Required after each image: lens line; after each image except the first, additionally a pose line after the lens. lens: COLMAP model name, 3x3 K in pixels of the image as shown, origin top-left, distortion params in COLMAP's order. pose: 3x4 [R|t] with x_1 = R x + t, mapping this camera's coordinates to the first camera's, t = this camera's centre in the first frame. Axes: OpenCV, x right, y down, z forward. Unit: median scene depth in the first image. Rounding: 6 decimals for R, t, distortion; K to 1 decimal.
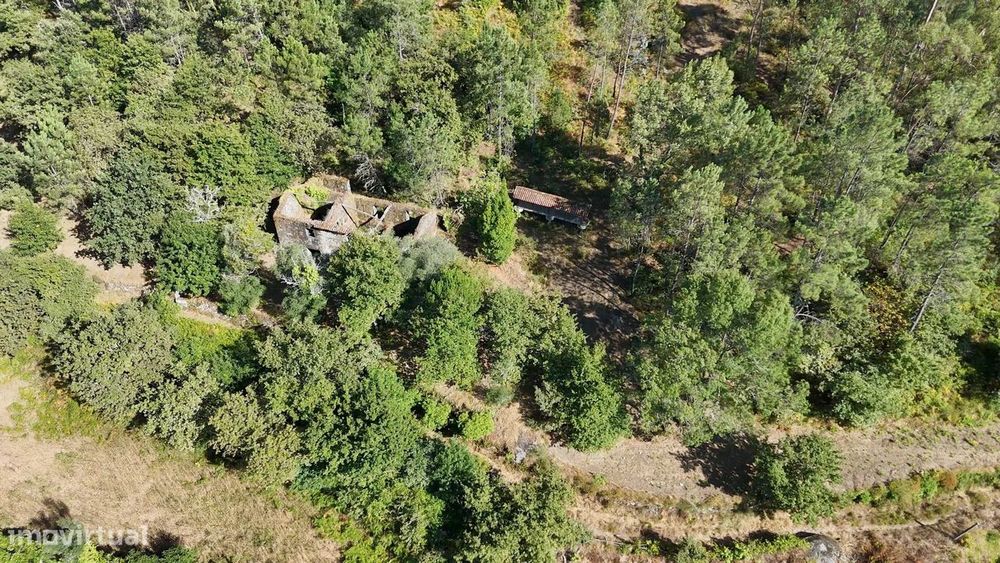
lens RADIAL K [[731.9, 0, 494.8], [0, 731.9, 285.8], [0, 0, 1]] dist [0.059925, -0.056691]
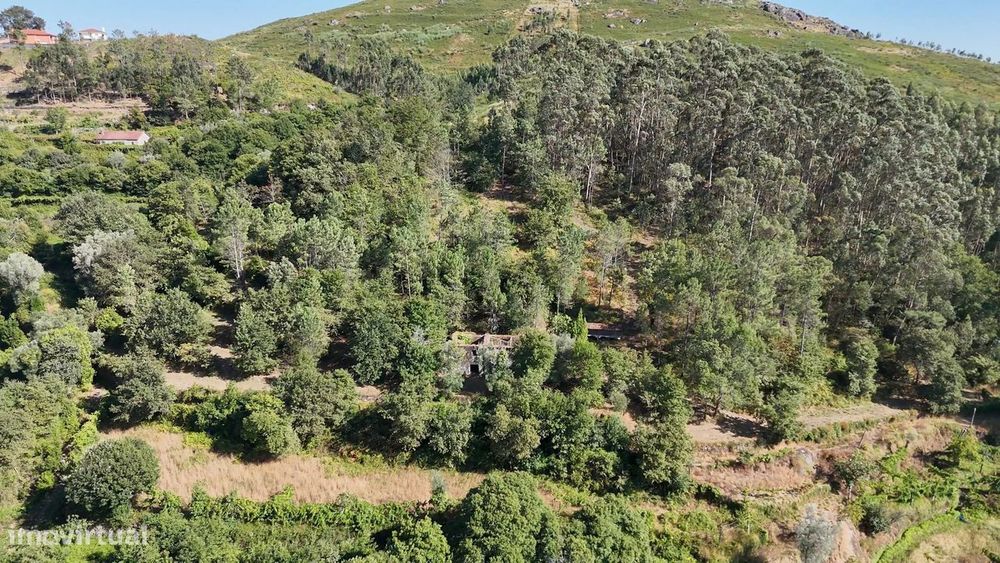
lens RADIAL K [[731.9, 0, 501.3], [0, 731.9, 279.3], [0, 0, 1]] dist [0.059925, -0.056691]
pose [[0.961899, -0.066795, 0.265122, -0.705214], [0.175595, 0.894197, -0.411798, 0.541609], [-0.209565, 0.442662, 0.871856, -0.629868]]
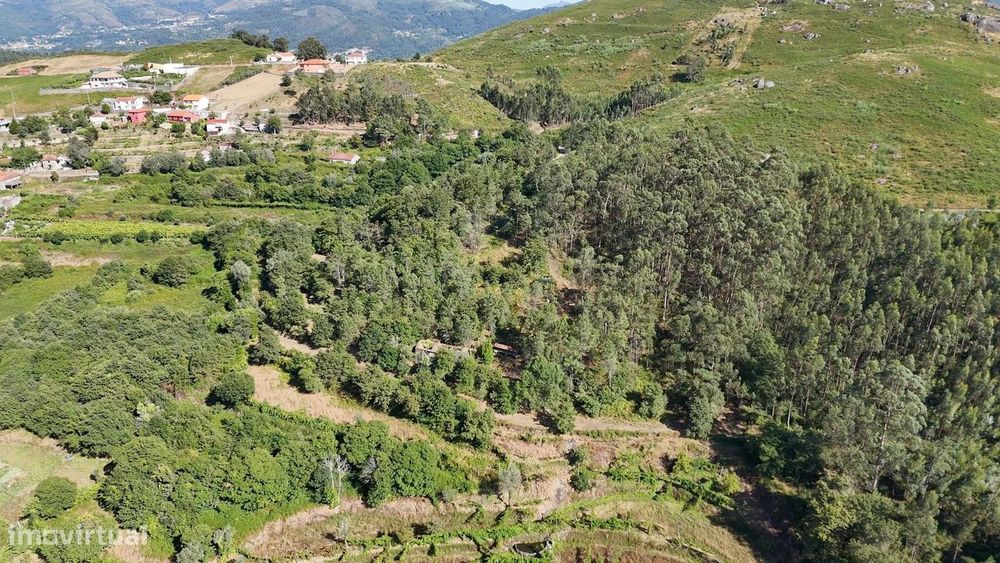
lens RADIAL K [[731.9, 0, 503.2], [0, 731.9, 275.5], [0, 0, 1]] dist [0.059925, -0.056691]
pose [[0.994304, 0.033317, -0.101239, 0.407706], [-0.068183, 0.928921, -0.363947, 0.797987], [0.081918, 0.368777, 0.925901, -2.141000]]
